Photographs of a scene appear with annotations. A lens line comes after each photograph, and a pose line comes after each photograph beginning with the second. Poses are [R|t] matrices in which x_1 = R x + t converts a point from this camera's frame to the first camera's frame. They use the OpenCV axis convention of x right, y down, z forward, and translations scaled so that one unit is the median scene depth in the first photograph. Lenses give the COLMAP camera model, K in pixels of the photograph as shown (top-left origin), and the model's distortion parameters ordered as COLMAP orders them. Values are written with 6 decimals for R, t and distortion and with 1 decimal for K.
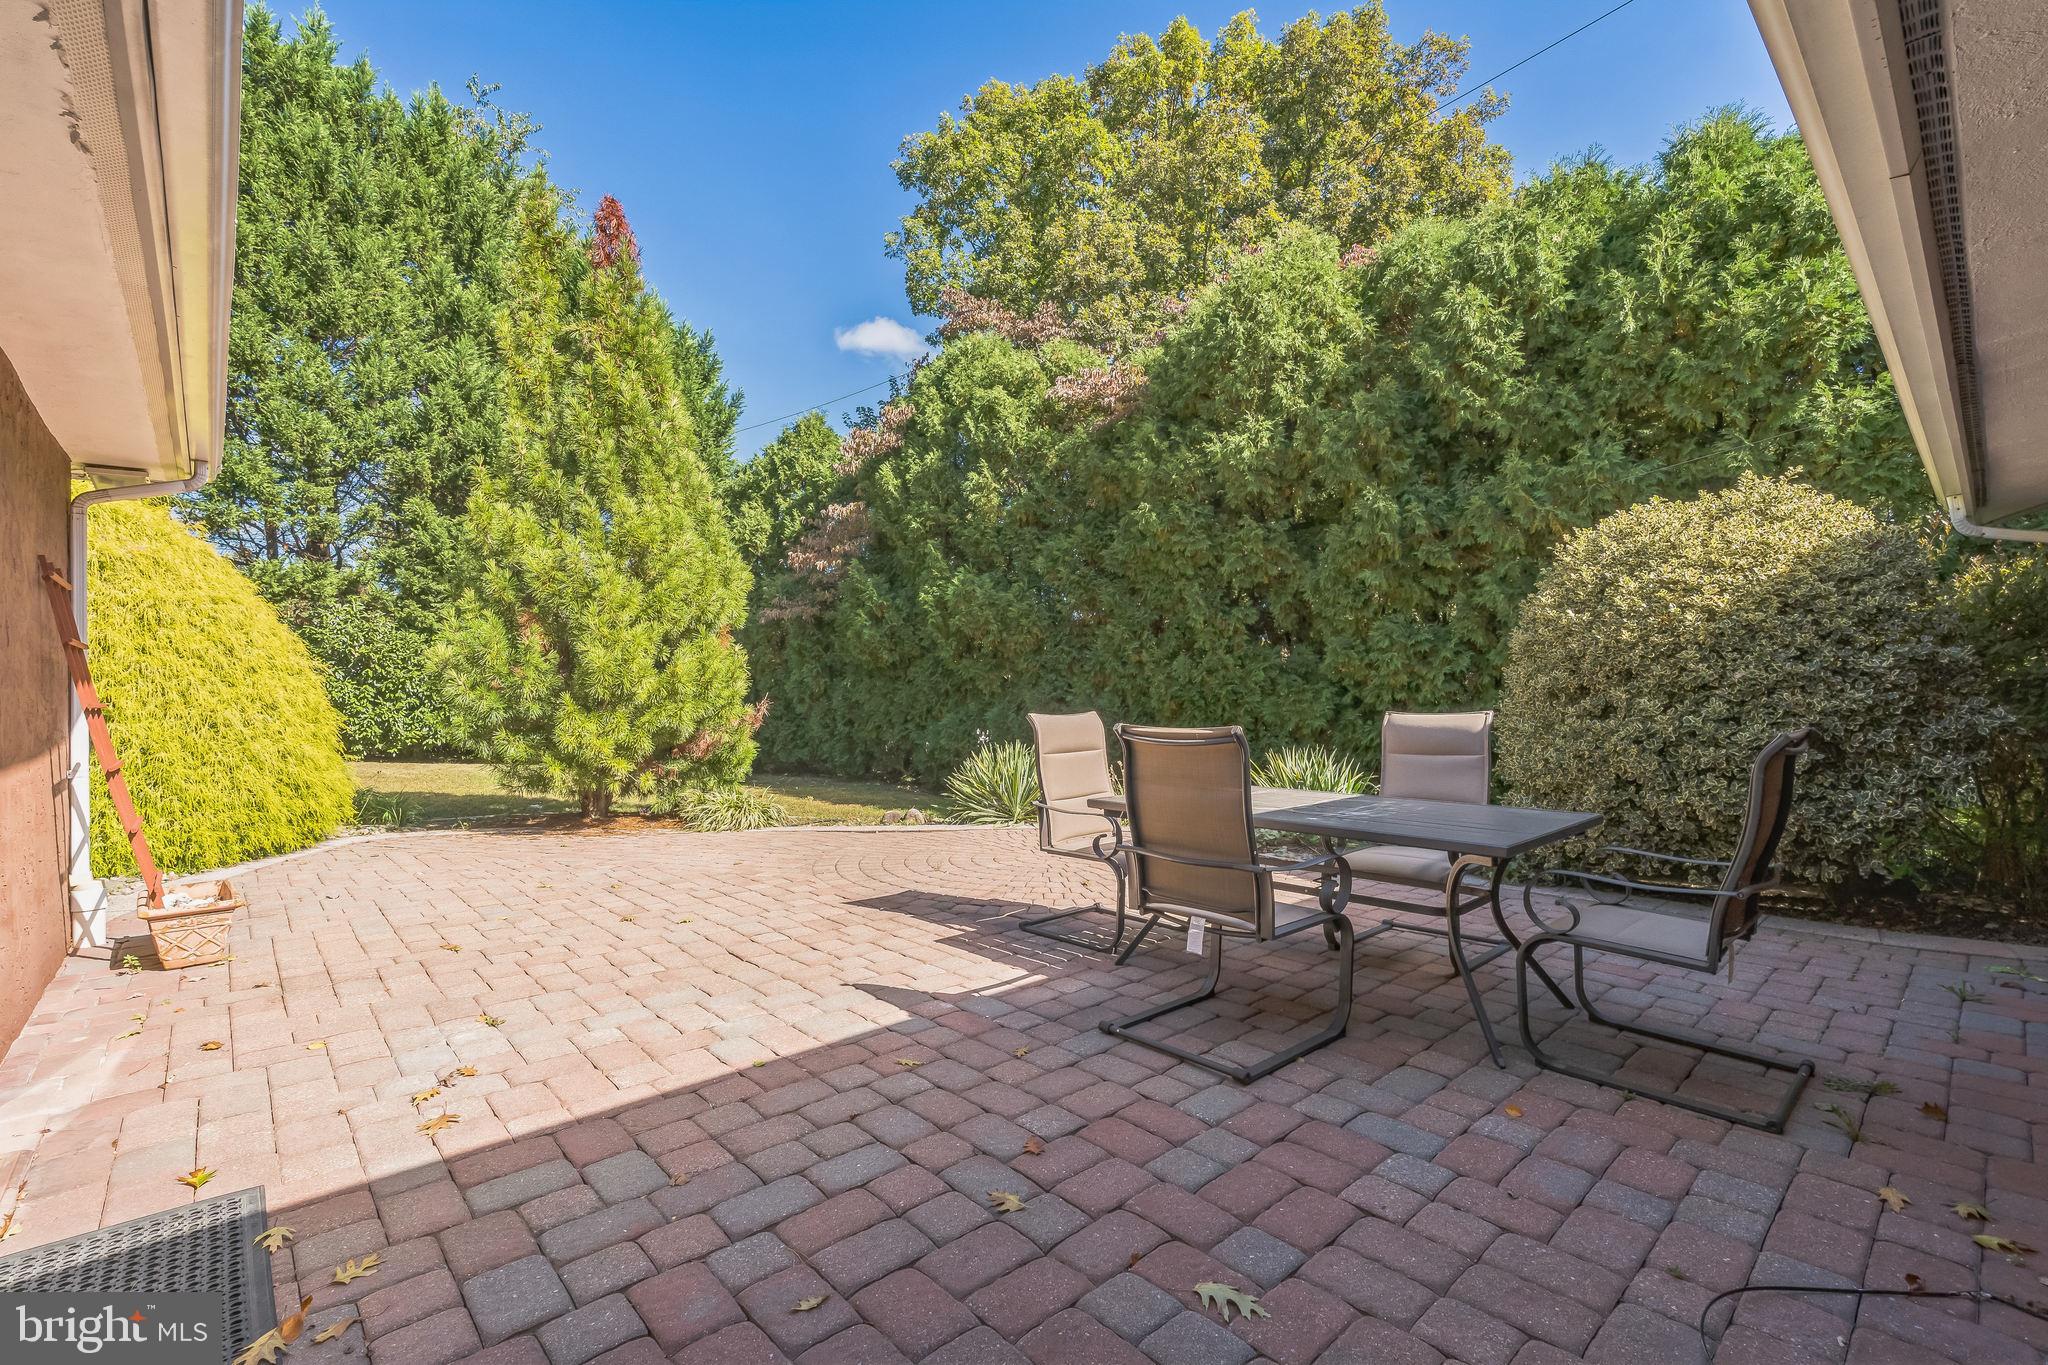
lens RADIAL K [[906.3, 0, 1024.2], [0, 906.3, 685.0], [0, 0, 1]] dist [0.000162, 0.000026]
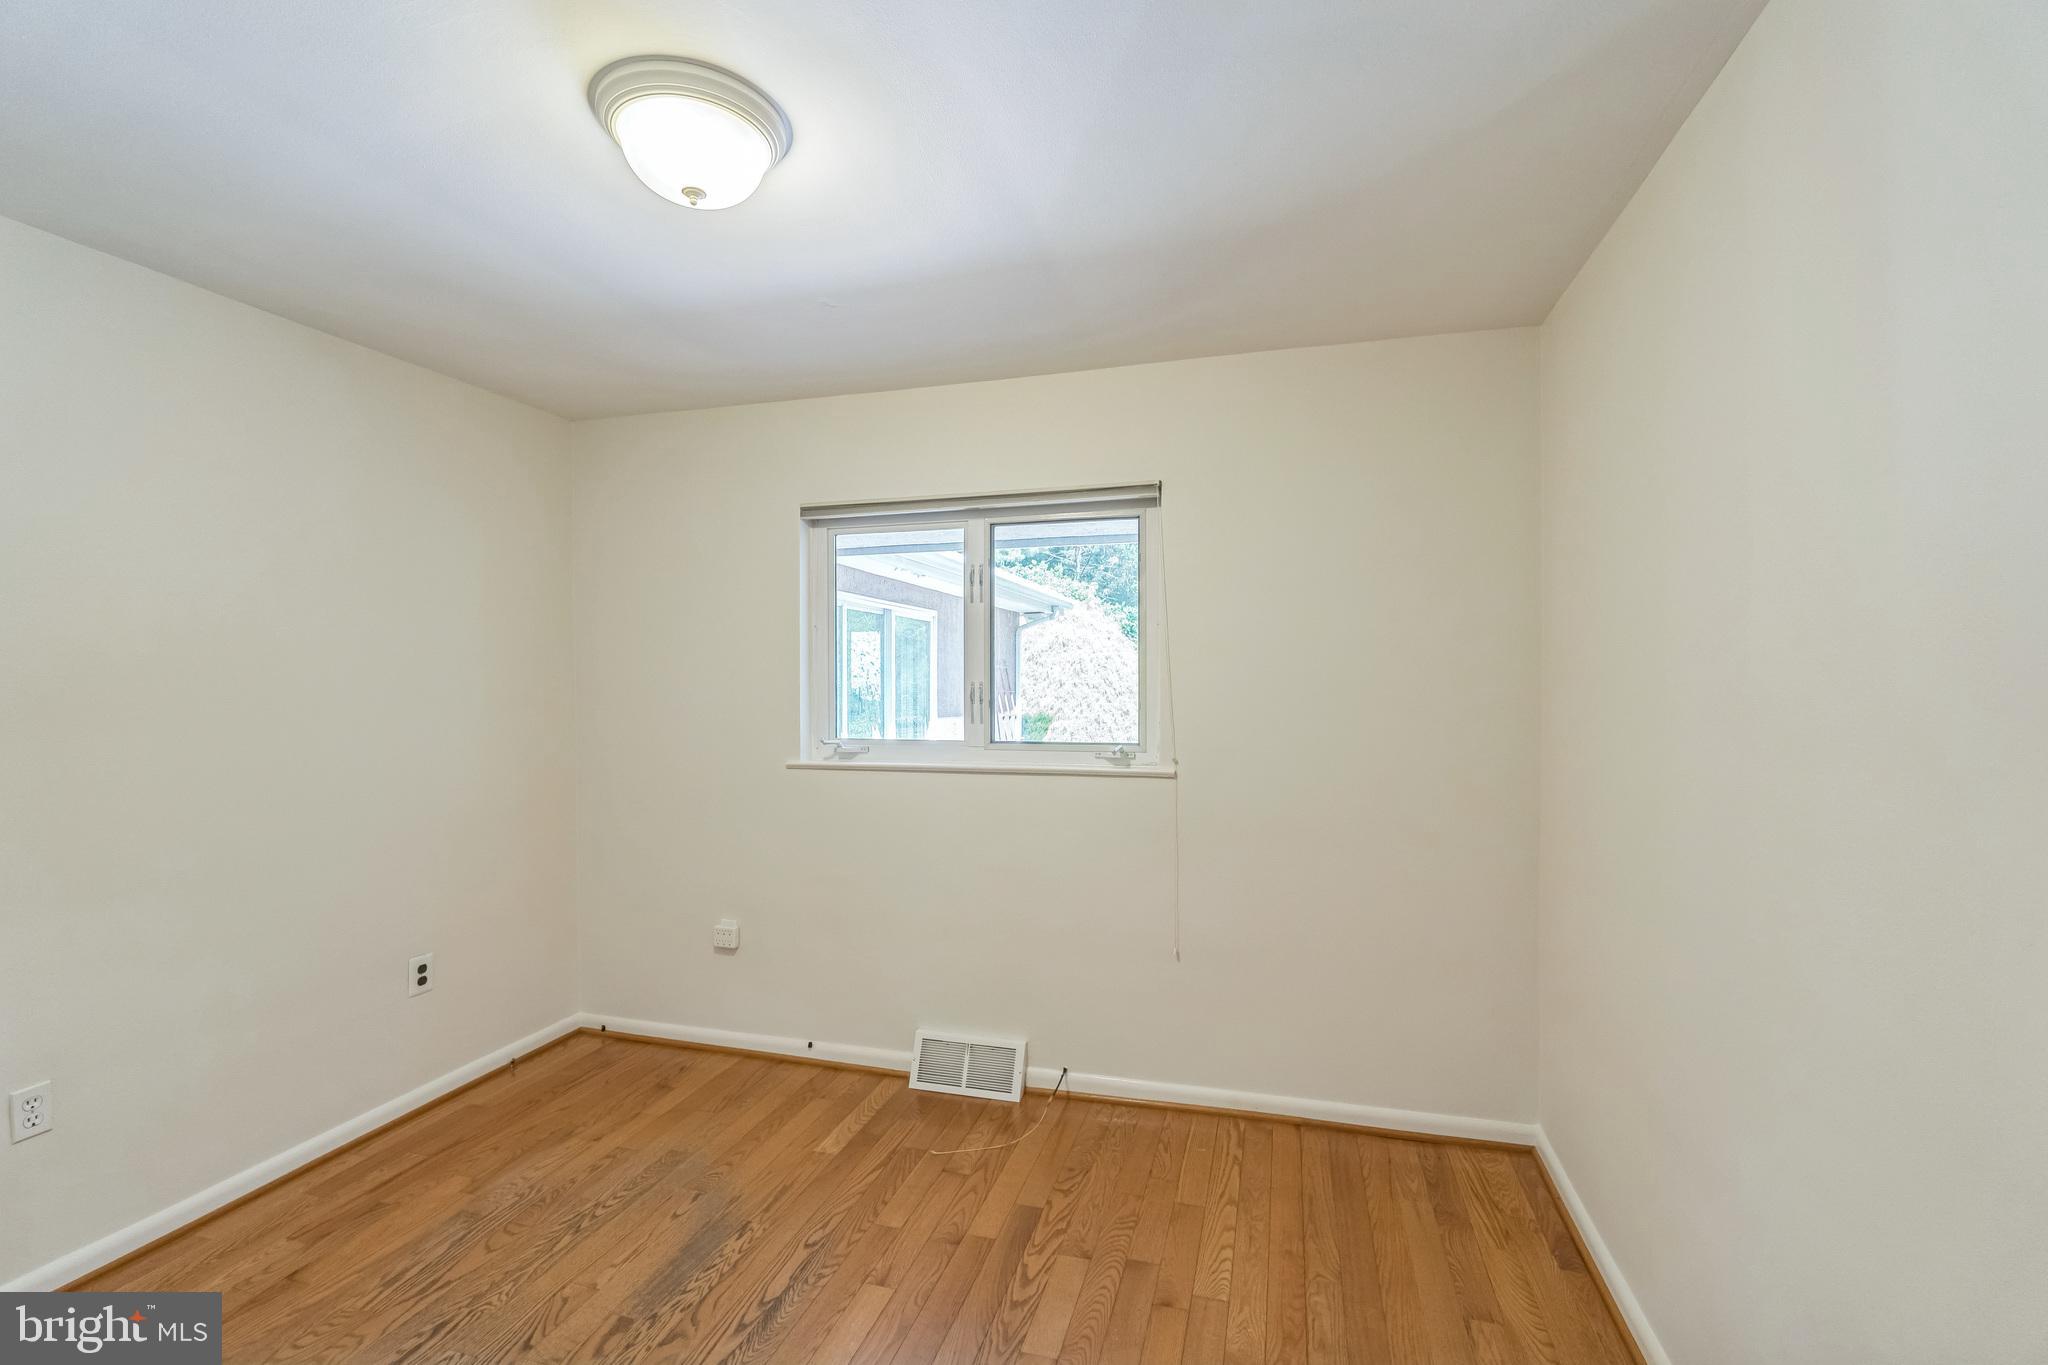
lens RADIAL K [[906.3, 0, 1022.5], [0, 906.3, 686.8], [0, 0, 1]] dist [0.000162, 0.000026]
pose [[0.526604, -0.003277, -0.850105, 0.702784], [-0.000637, 0.999991, -0.004249, -0.023922], [0.850111, 0.002779, 0.526597, -0.192061]]
